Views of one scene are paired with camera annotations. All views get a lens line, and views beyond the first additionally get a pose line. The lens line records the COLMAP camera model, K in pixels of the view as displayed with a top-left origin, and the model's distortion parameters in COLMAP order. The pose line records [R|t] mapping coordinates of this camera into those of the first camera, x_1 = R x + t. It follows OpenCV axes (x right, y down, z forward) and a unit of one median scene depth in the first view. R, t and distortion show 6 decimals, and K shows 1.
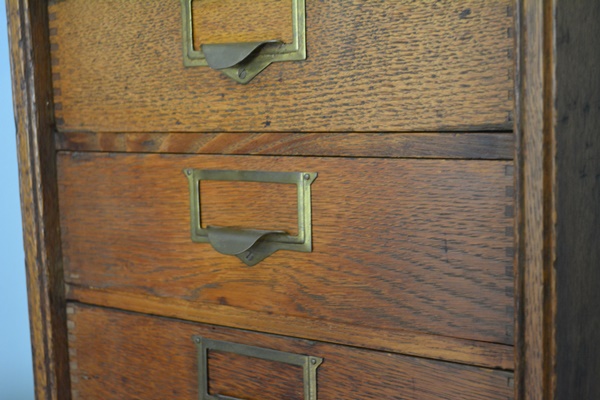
lens RADIAL K [[922.6, 0, 298.6], [0, 922.6, 203.7], [0, 0, 1]] dist [-0.018247, 0.000000]
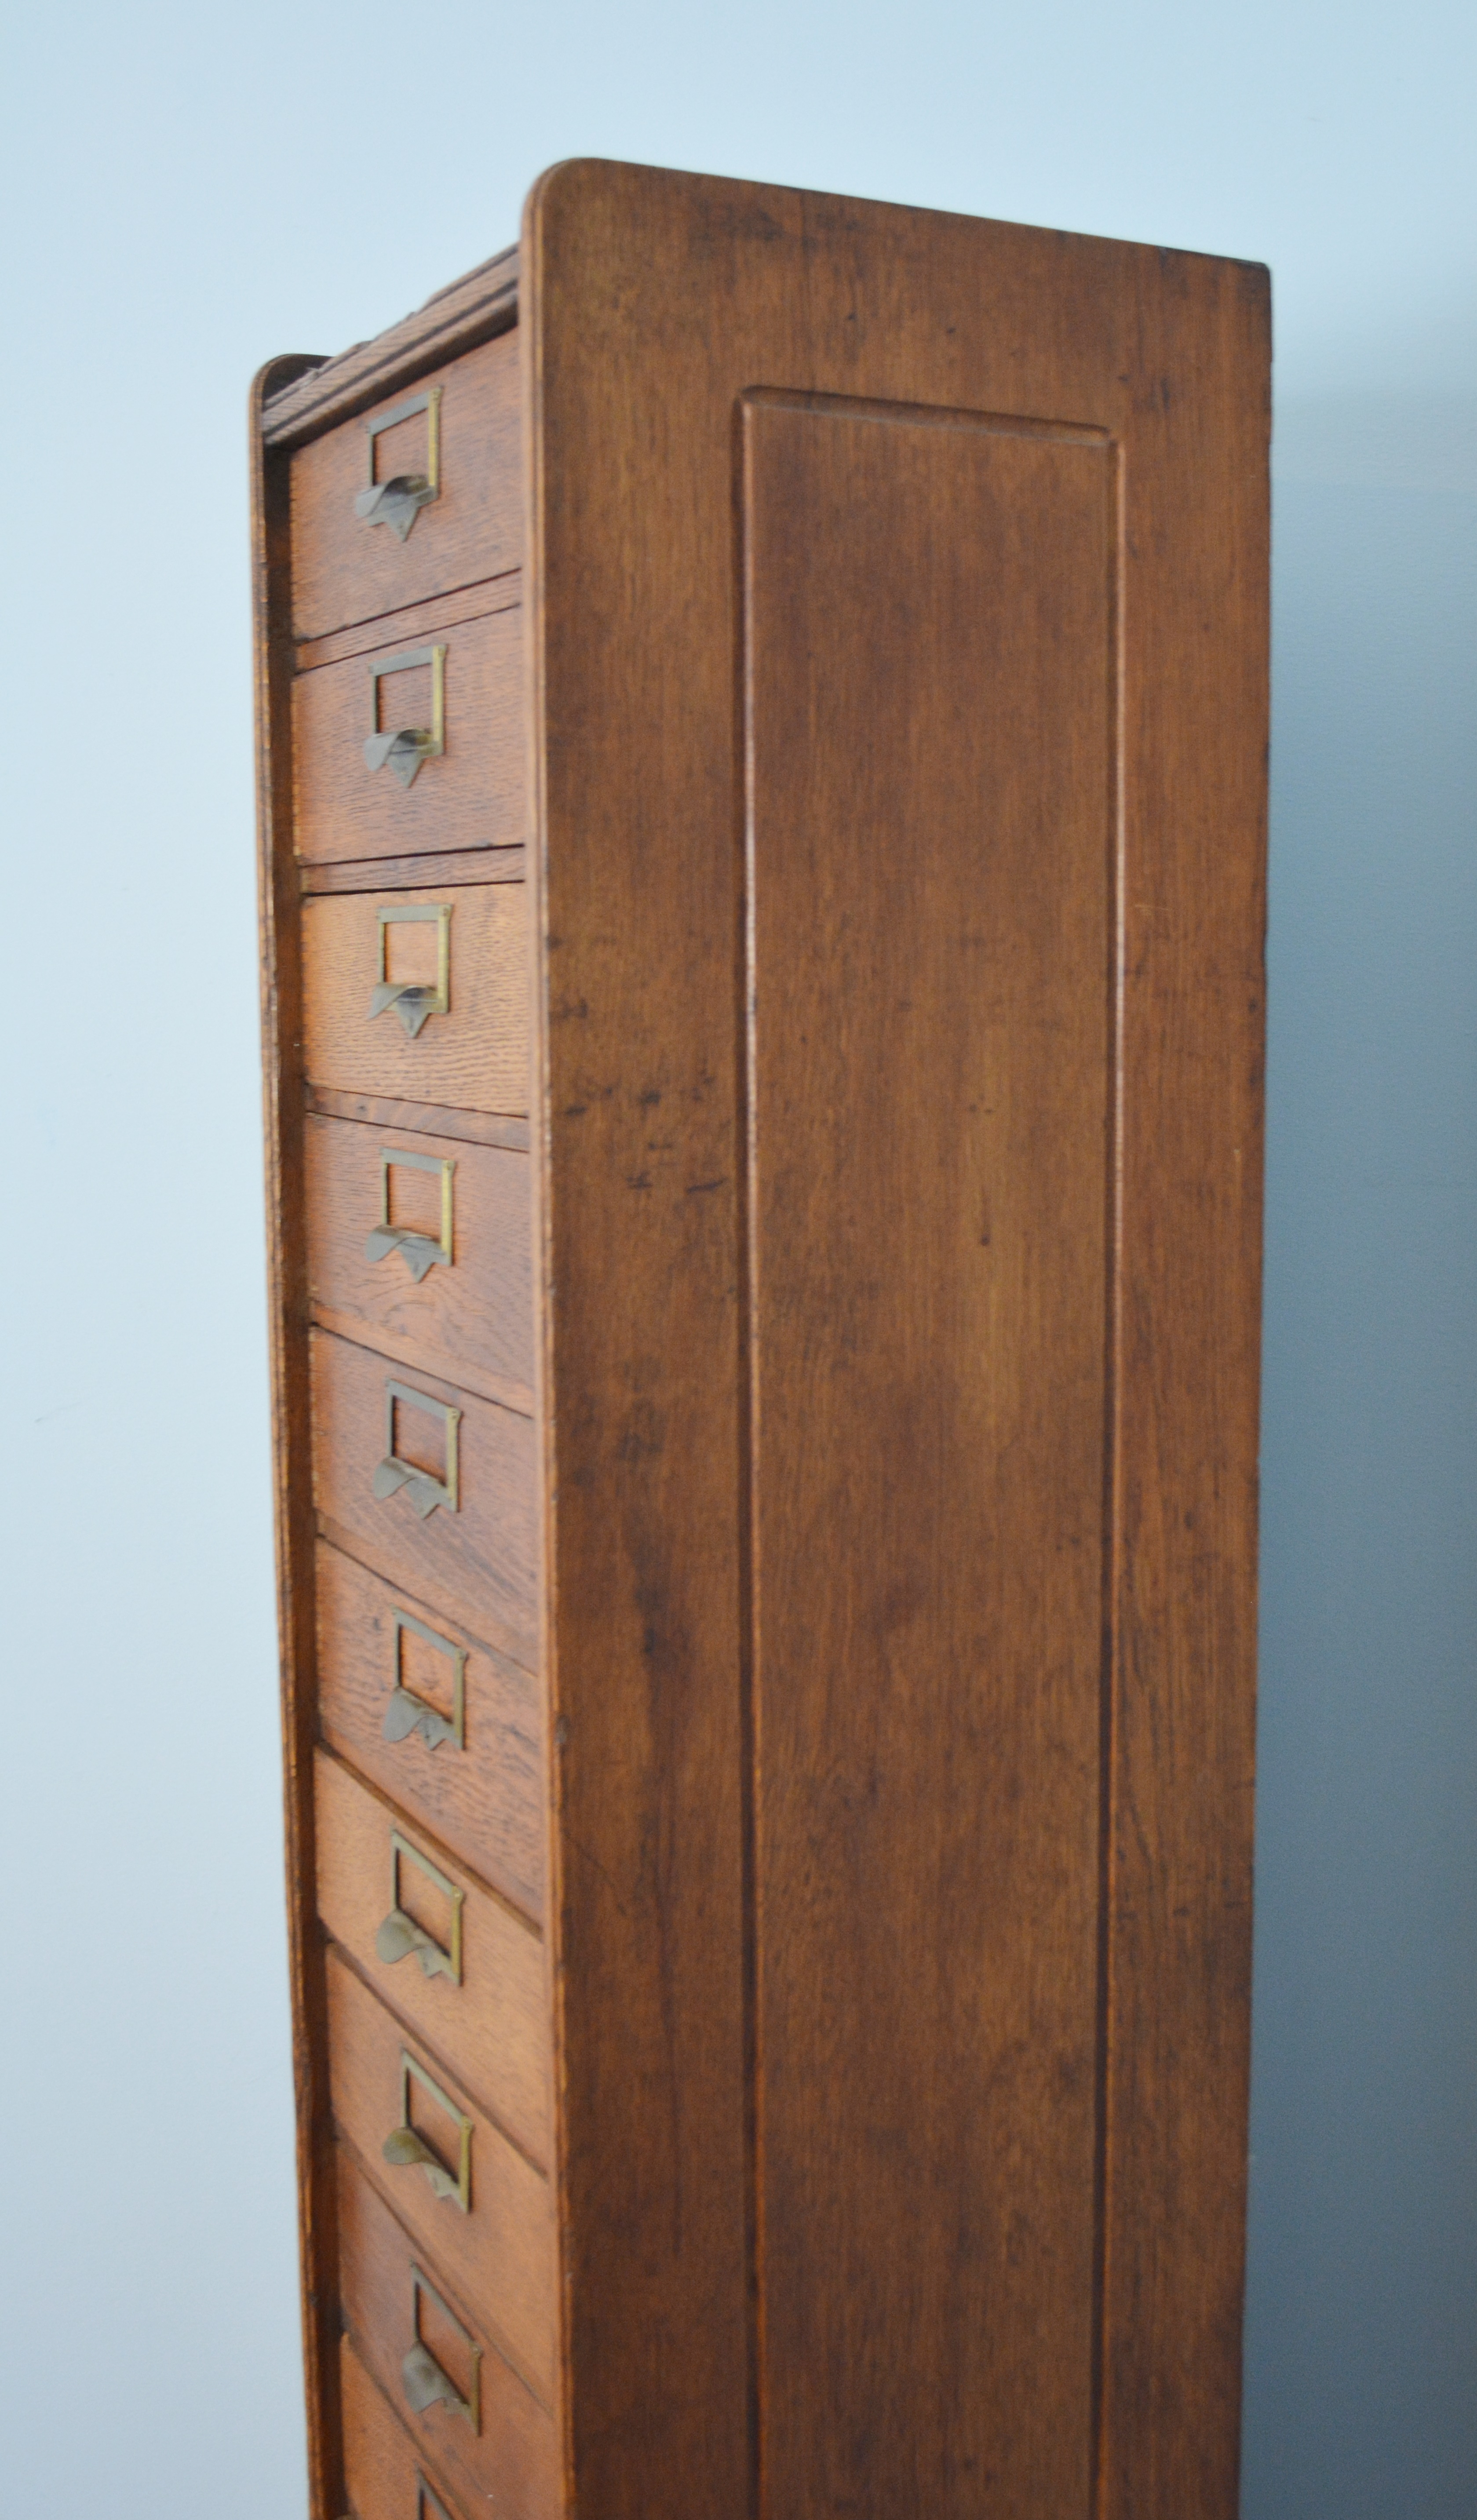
lens RADIAL K [[2647.8, 0, 867.4], [0, 2647.8, 1276.3], [0, 0, 1]] dist [-0.079374, 0.000000]
pose [[0.894472, 0.088152, -0.438348, 1.379820], [-0.085437, 0.996005, 0.025959, -0.026801], [0.438885, 0.014231, 0.898431, -0.861429]]
